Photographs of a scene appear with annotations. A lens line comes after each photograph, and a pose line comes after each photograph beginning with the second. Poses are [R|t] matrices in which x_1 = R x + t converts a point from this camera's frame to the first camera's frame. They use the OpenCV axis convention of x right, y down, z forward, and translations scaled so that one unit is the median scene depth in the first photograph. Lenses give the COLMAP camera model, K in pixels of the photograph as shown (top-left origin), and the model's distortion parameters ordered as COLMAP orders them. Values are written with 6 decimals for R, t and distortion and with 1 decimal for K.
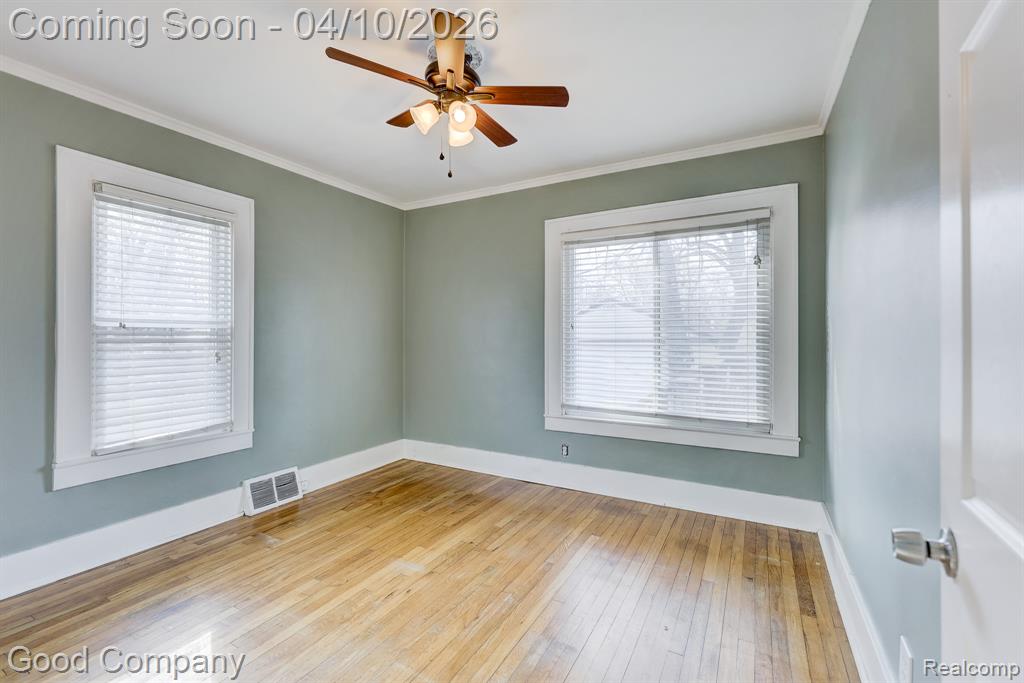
lens RADIAL K [[424.5, 0, 508.6], [0, 424.5, 336.8], [0, 0, 1]] dist [-0.000903, -0.000067]
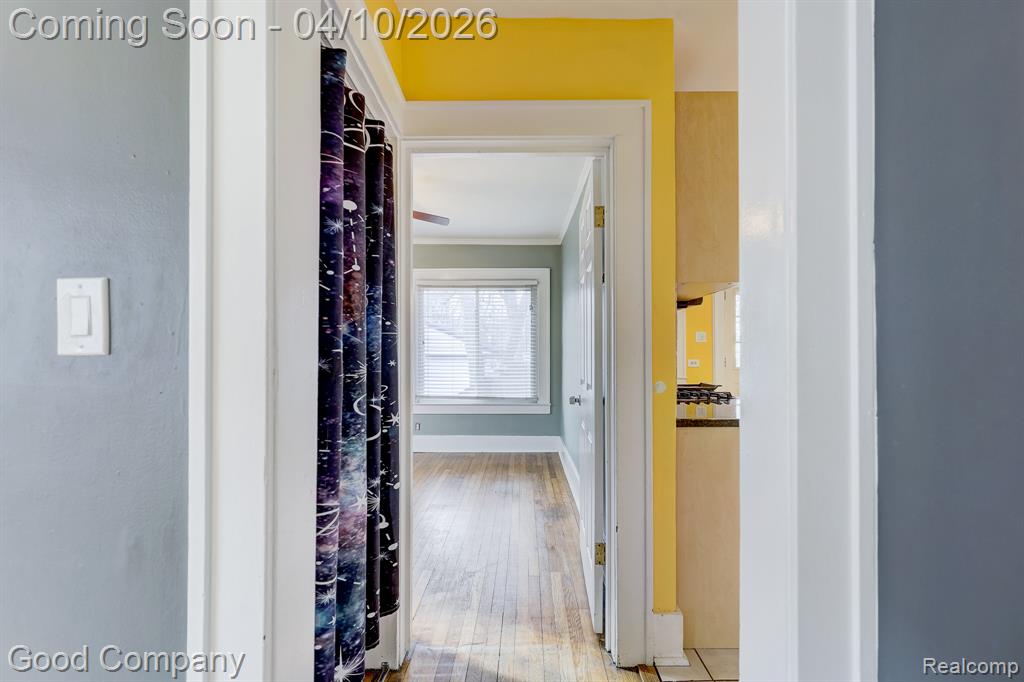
lens RADIAL K [[425.3, 0, 500.7], [0, 425.3, 346.0], [0, 0, 1]] dist [-0.001712, -0.000221]
pose [[0.887504, 0.004697, 0.460776, -0.396536], [-0.000914, 0.999964, -0.008432, 0.000035], [-0.460799, 0.007063, 0.887476, -0.597059]]
